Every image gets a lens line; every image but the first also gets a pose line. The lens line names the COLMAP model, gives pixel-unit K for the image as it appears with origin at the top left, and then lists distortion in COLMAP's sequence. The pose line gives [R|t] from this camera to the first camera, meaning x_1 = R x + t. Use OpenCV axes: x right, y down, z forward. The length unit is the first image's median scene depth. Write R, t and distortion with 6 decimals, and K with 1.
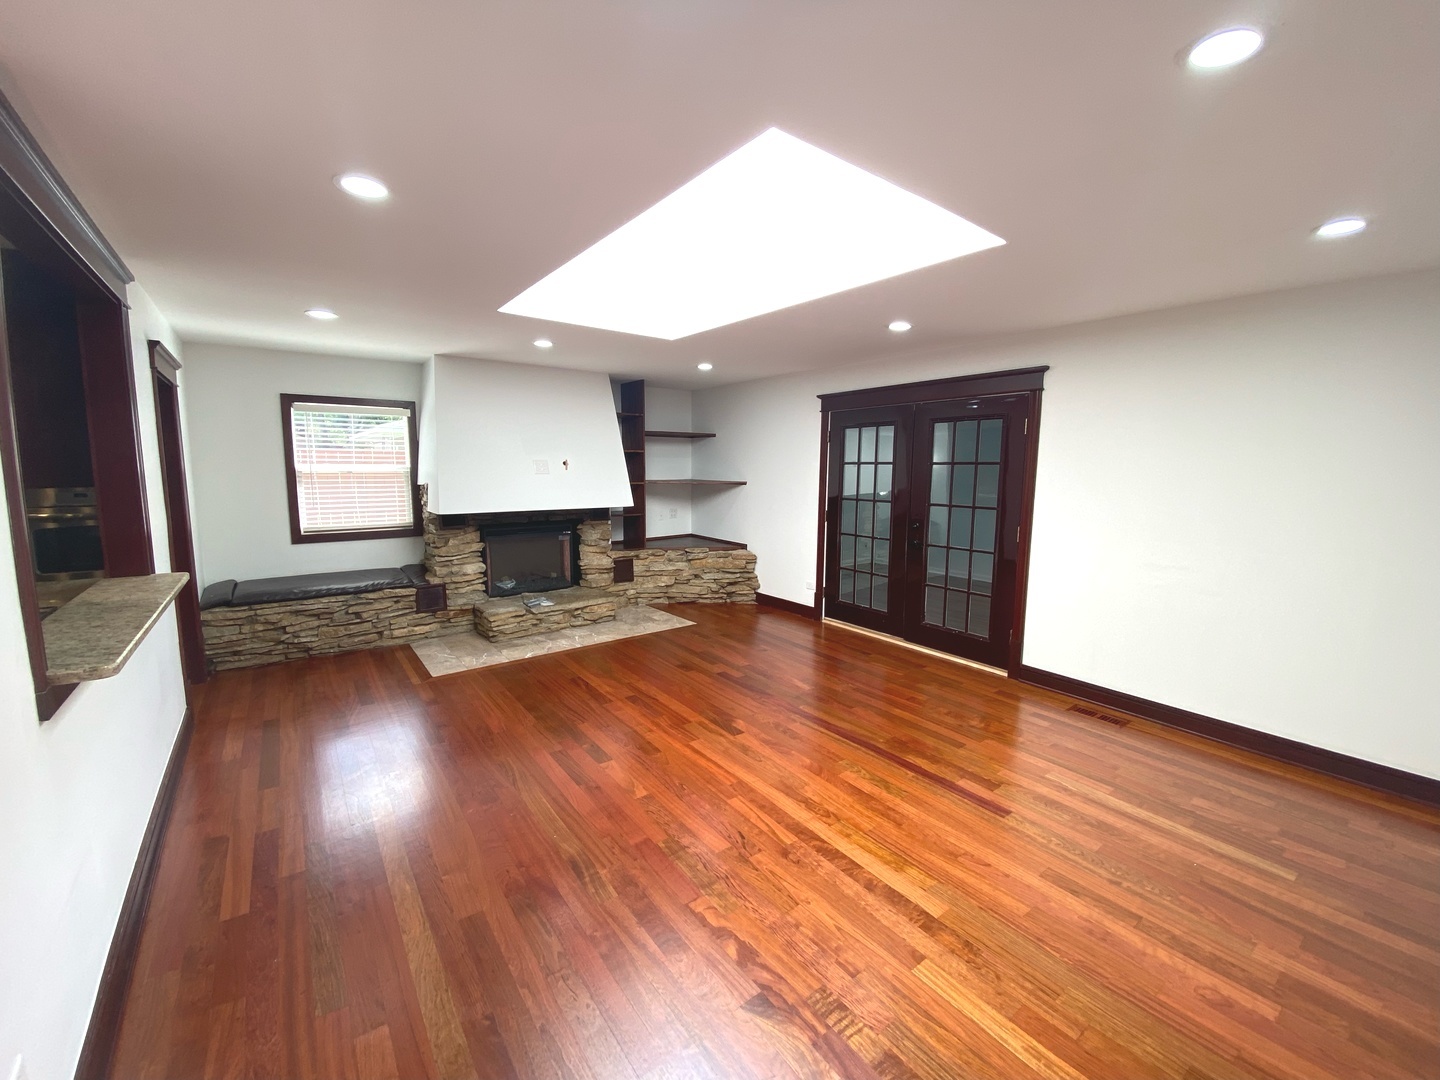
lens RADIAL K [[579.2, 0, 728.1], [0, 579.2, 535.4], [0, 0, 1]] dist [-0.010683, -0.009161]
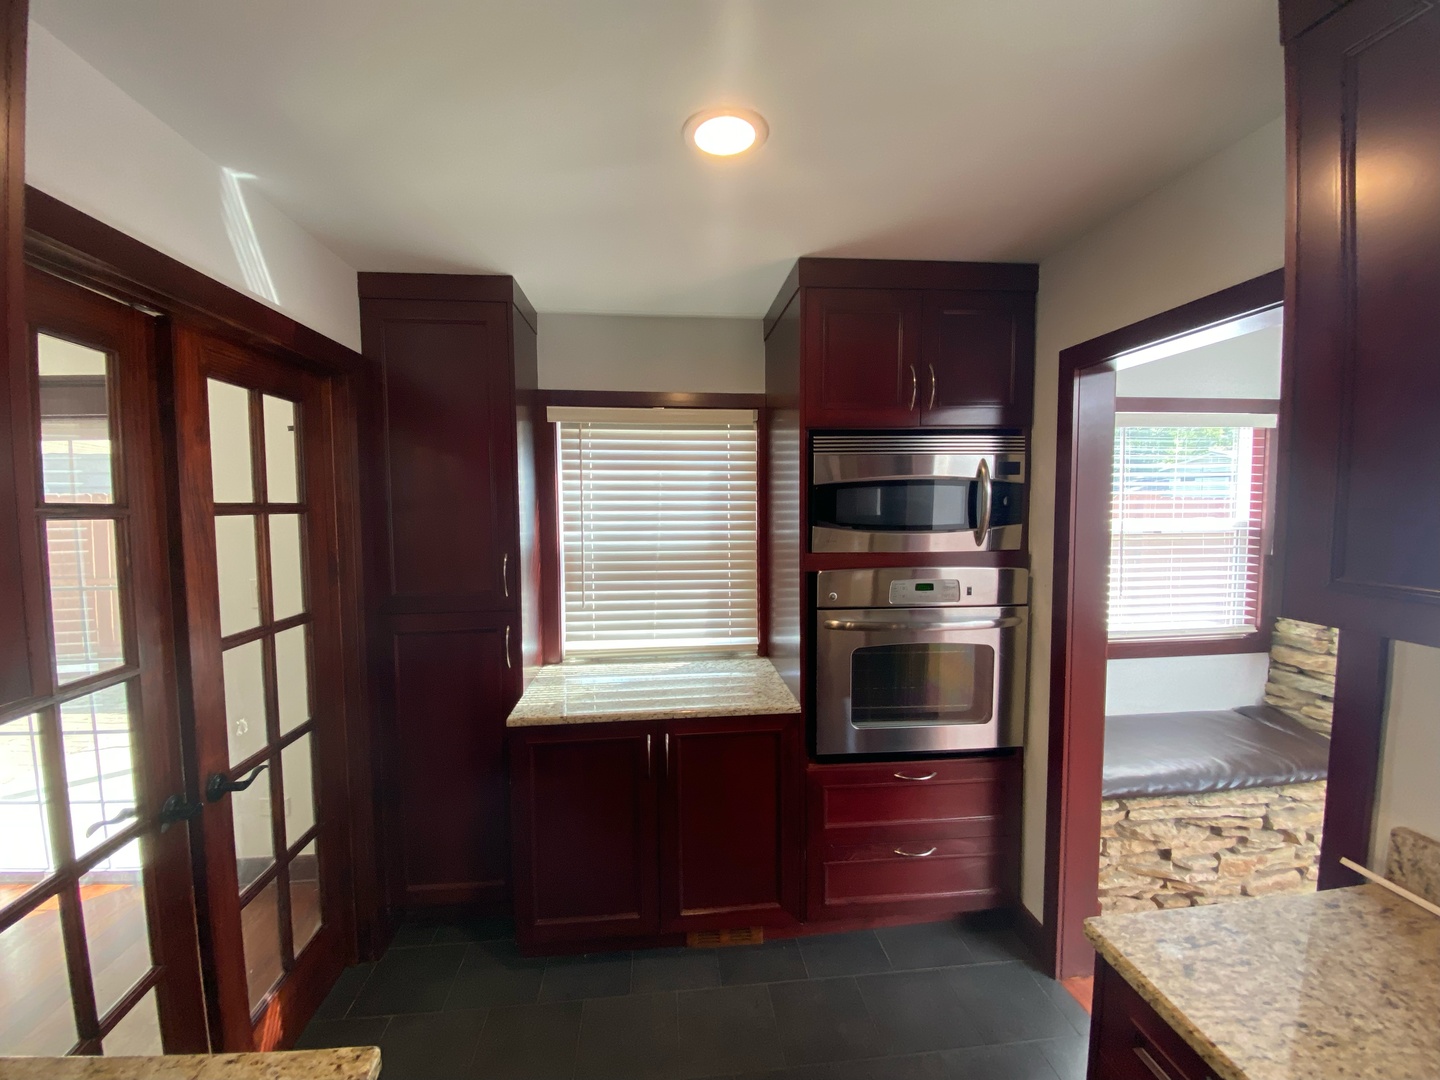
lens RADIAL K [[591.4, 0, 693.3], [0, 591.4, 544.2], [0, 0, 1]] dist [0.000134, -0.009764]
pose [[0.840950, 0.013306, -0.540950, -0.720102], [-0.049381, 0.997413, -0.052233, -0.047572], [0.538855, 0.070638, 0.839431, 0.284001]]
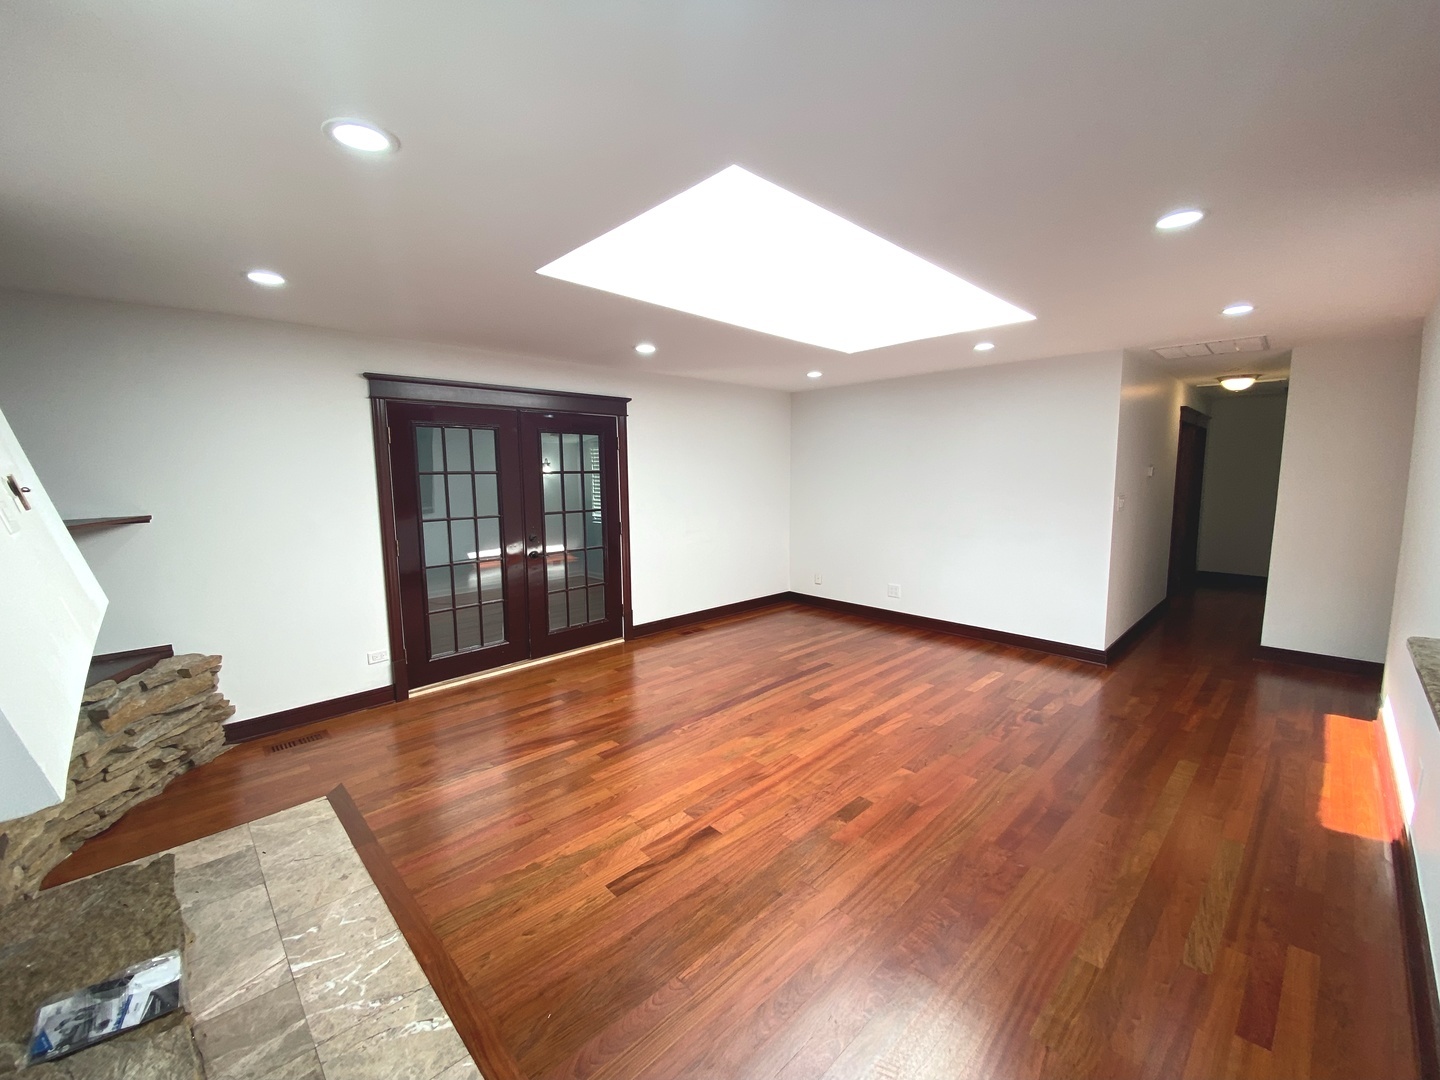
lens RADIAL K [[579.4, 0, 708.2], [0, 579.4, 539.7], [0, 0, 1]] dist [0.033173, -0.024110]
pose [[-0.109447, -0.124300, 0.986190, -0.613882], [0.133198, 0.981368, 0.138475, -0.100151], [-0.985028, 0.146514, -0.090851, 0.744114]]
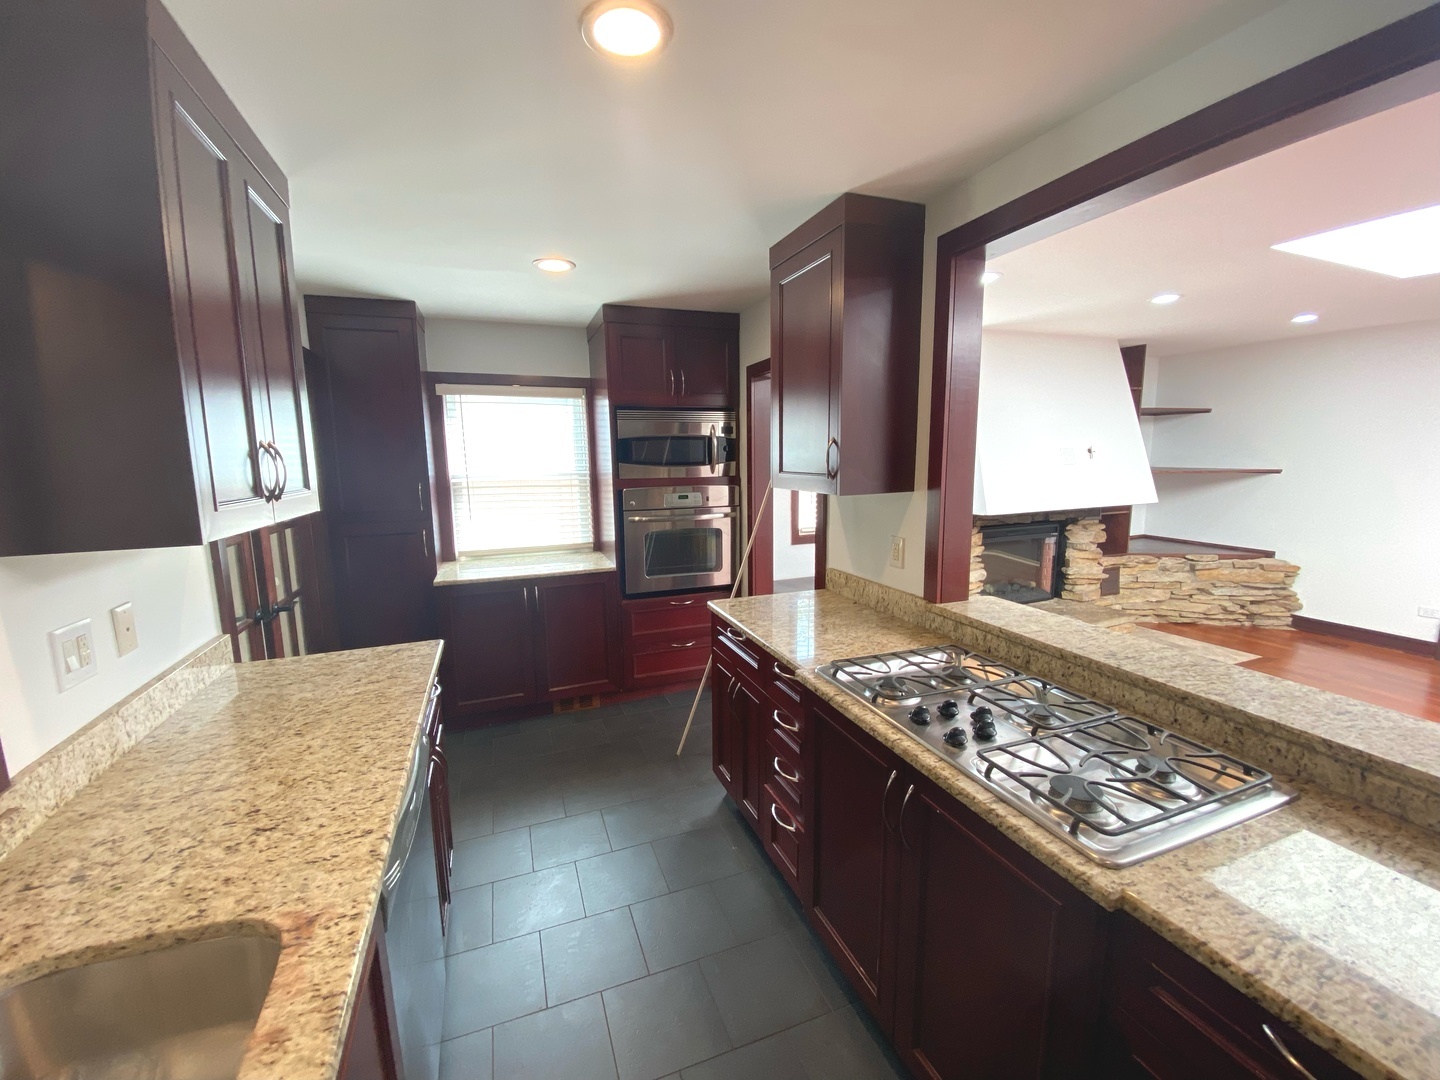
lens RADIAL K [[583.1, 0, 720.0], [0, 583.1, 540.0], [0, 0, 1]] dist [0.046767, -0.034122]
pose [[0.961513, 0.019391, -0.274073, -0.578888], [-0.011504, 0.999473, 0.030353, -0.019605], [0.274518, -0.026032, 0.961230, 0.056844]]
